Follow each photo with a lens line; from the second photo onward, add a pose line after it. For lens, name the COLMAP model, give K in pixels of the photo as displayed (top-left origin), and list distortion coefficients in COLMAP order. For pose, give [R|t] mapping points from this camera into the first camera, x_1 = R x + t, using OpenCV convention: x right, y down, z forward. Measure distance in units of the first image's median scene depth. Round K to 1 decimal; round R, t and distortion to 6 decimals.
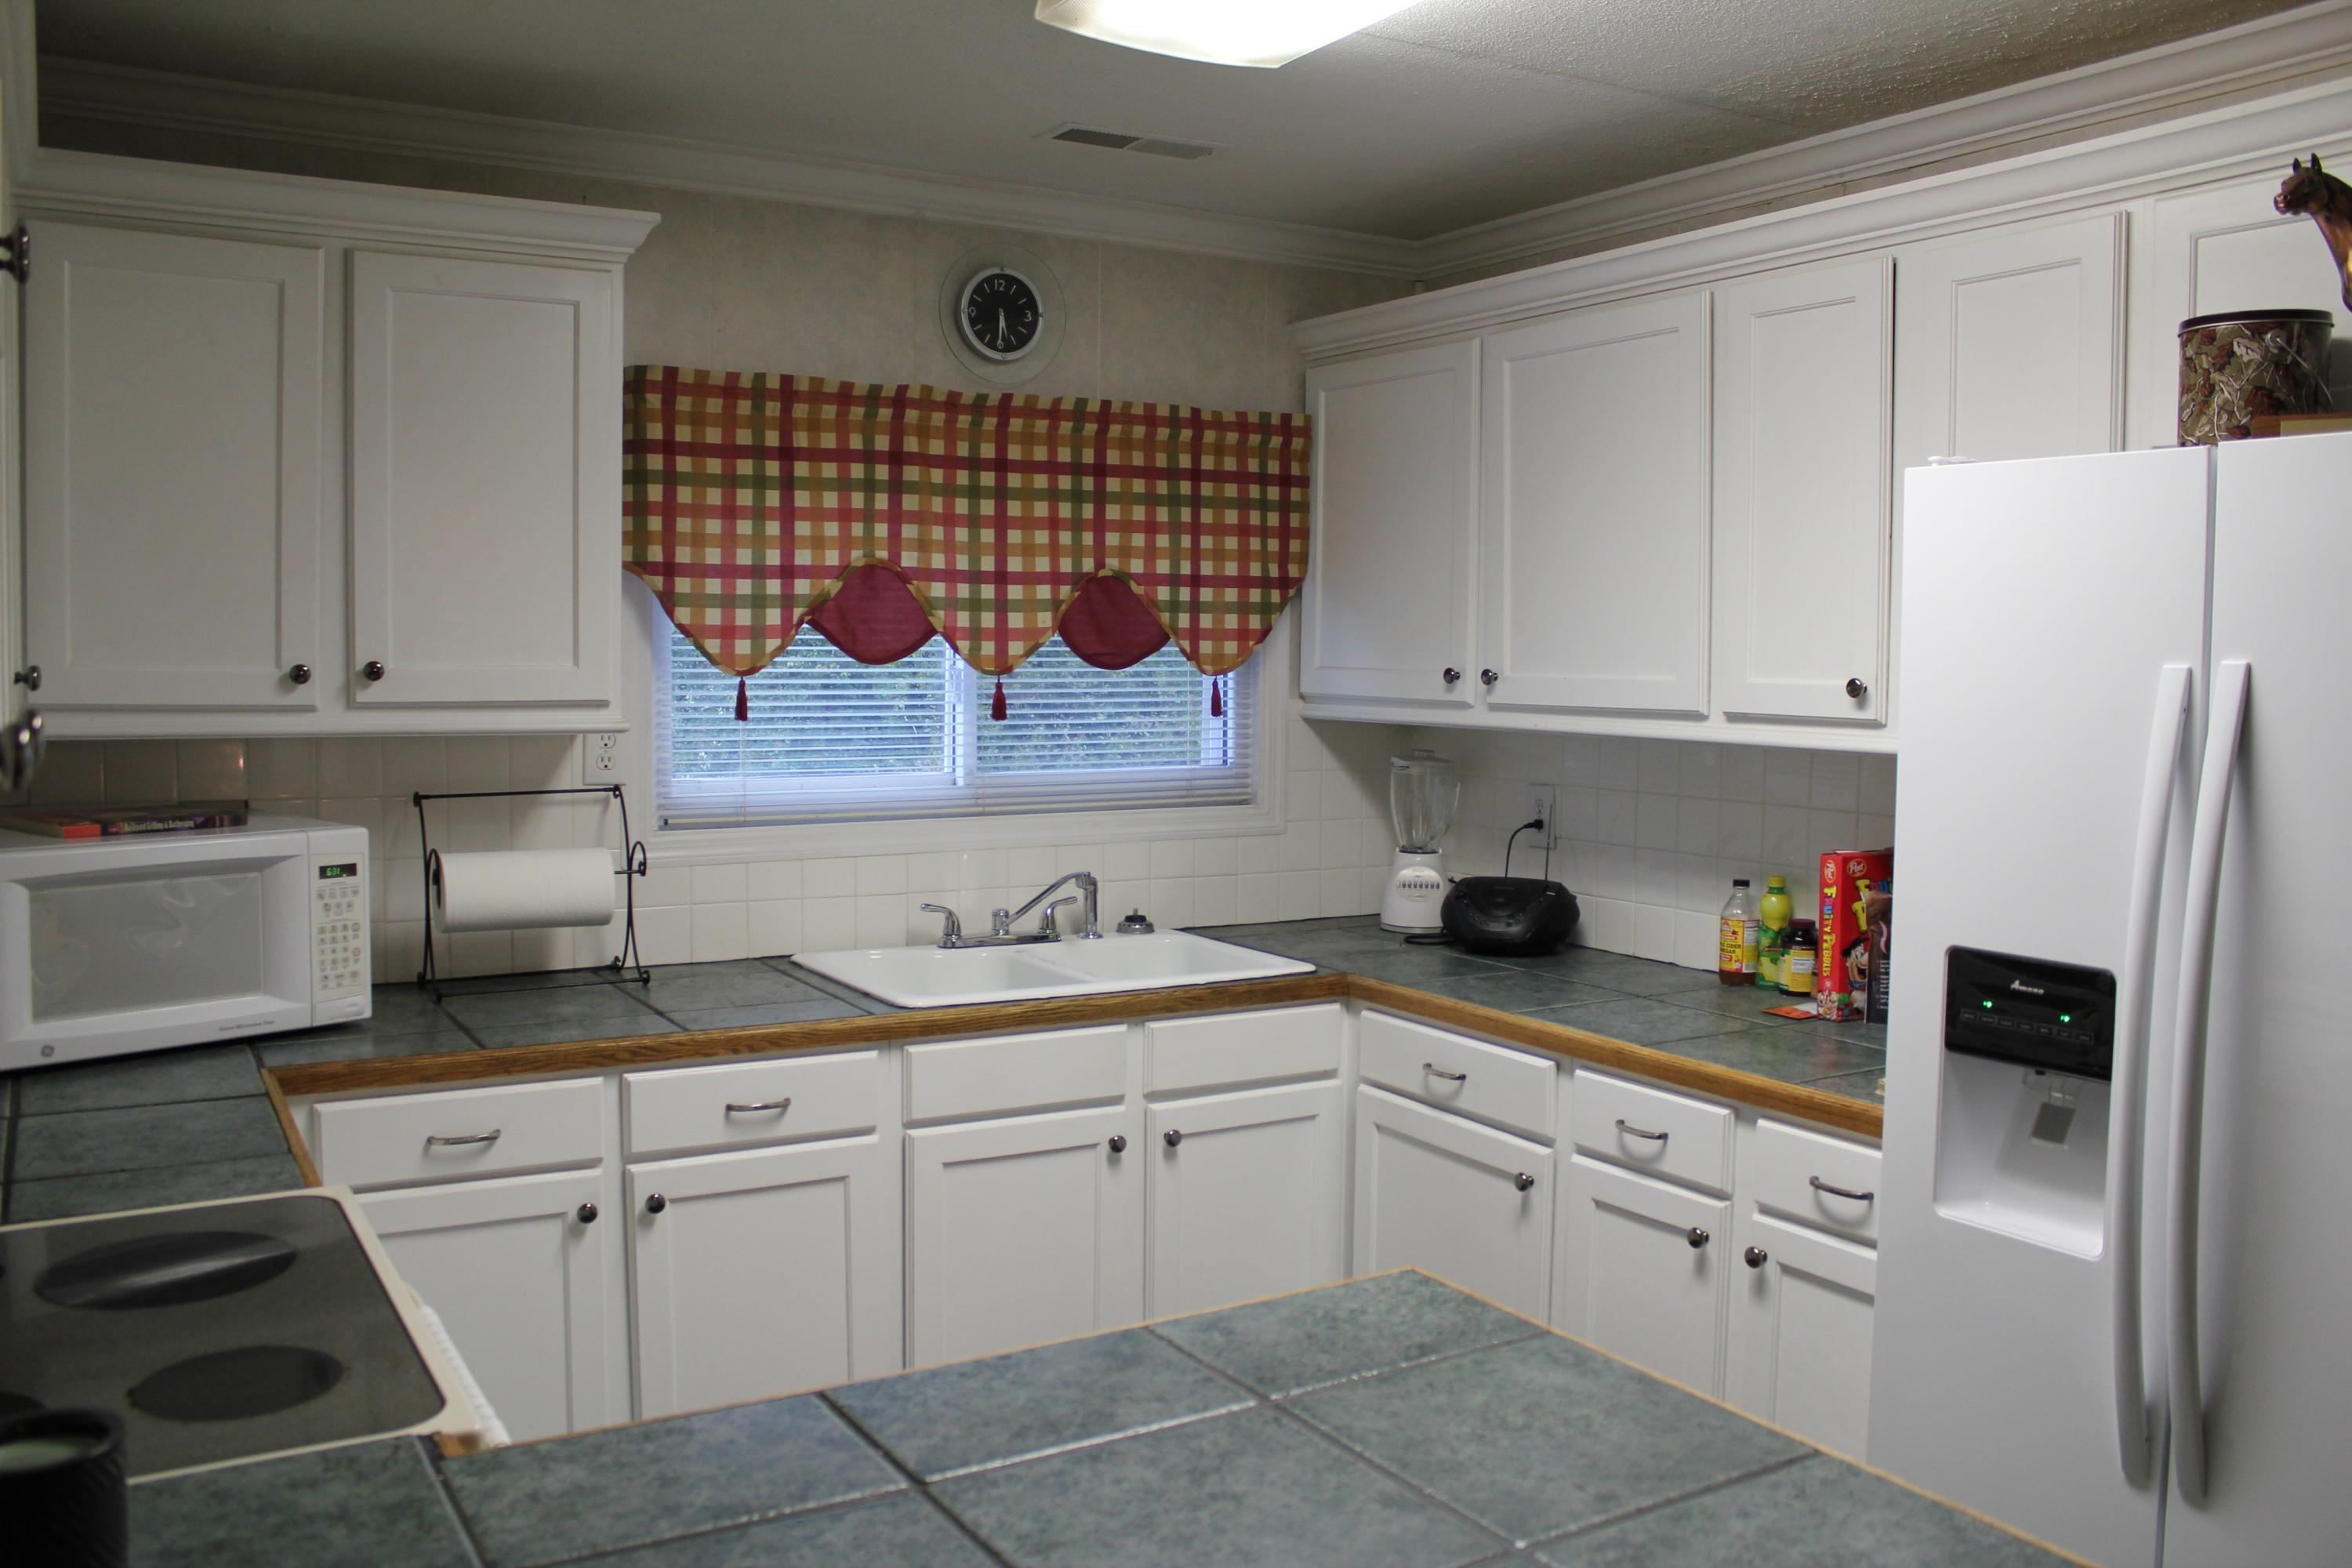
lens RADIAL K [[1965.2, 0, 1176.0], [0, 1965.2, 784.0], [0, 0, 1]] dist [-0.147063, 0.126662]
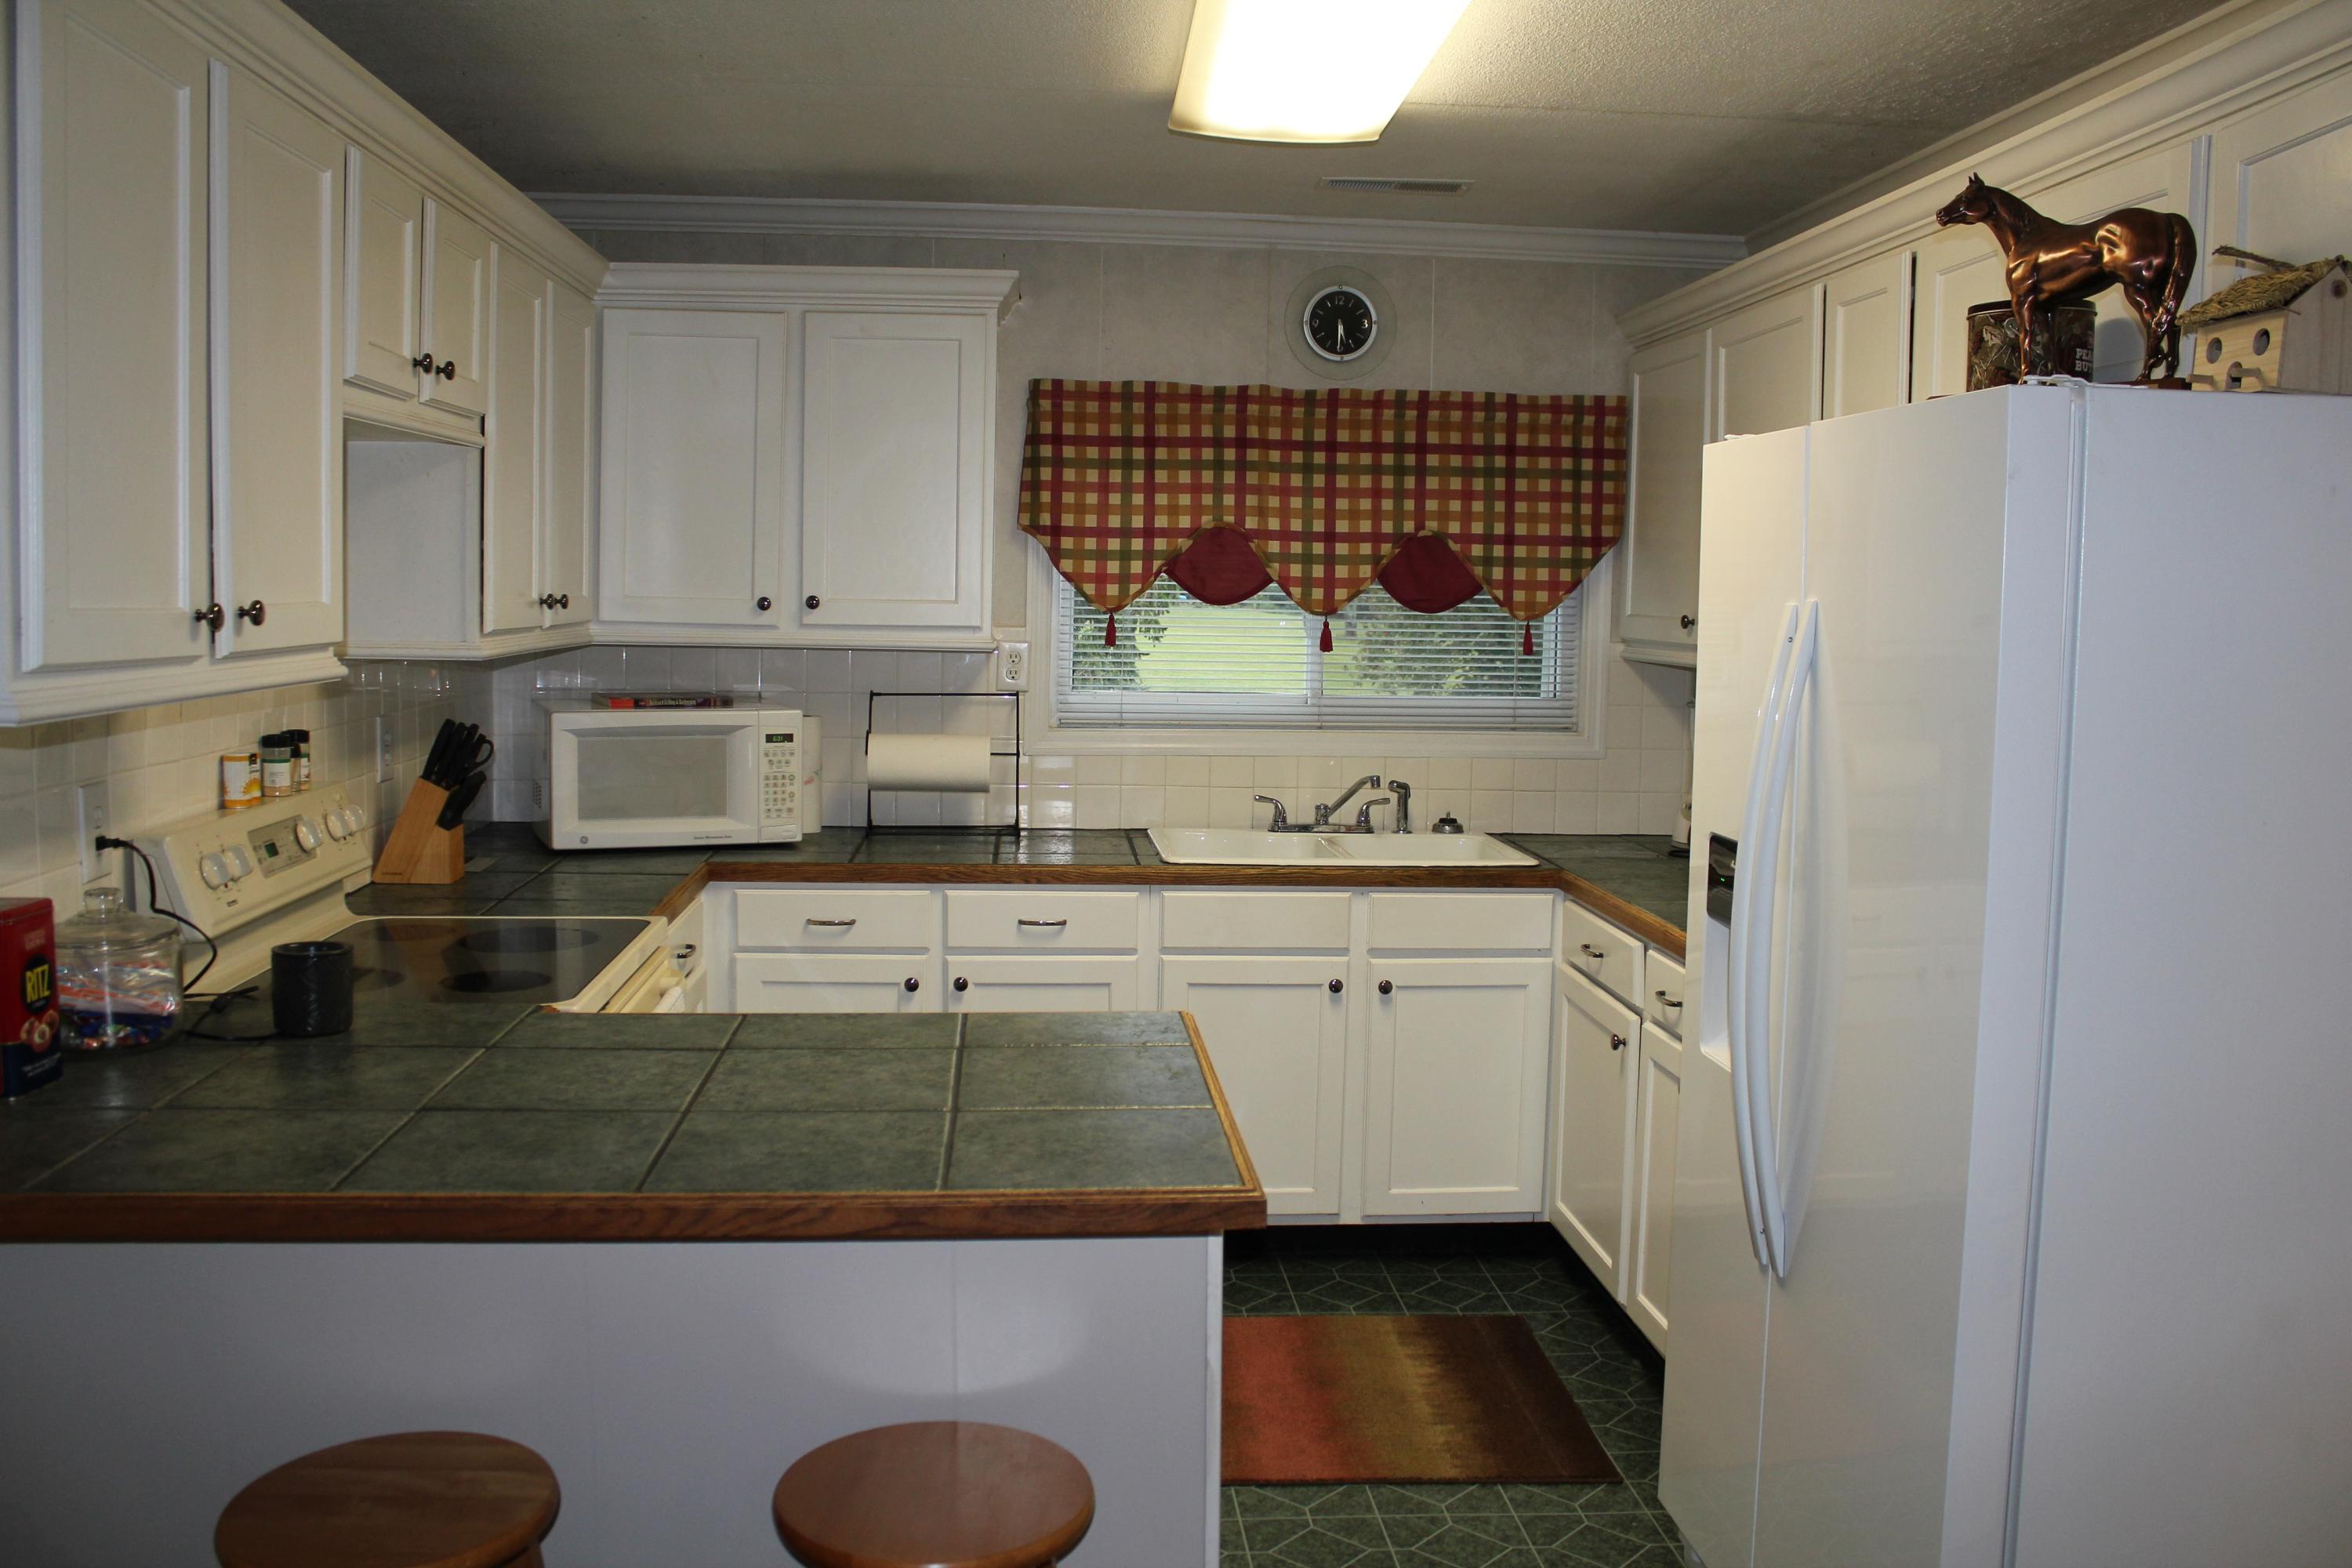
lens RADIAL K [[1965.2, 0, 1176.0], [0, 1965.2, 784.0], [0, 0, 1]] dist [-0.147063, 0.126662]
pose [[0.899585, 0.049185, -0.433968, 0.377023], [-0.040385, 0.998749, 0.029481, 0.018698], [0.434875, -0.008995, 0.900446, -0.165242]]
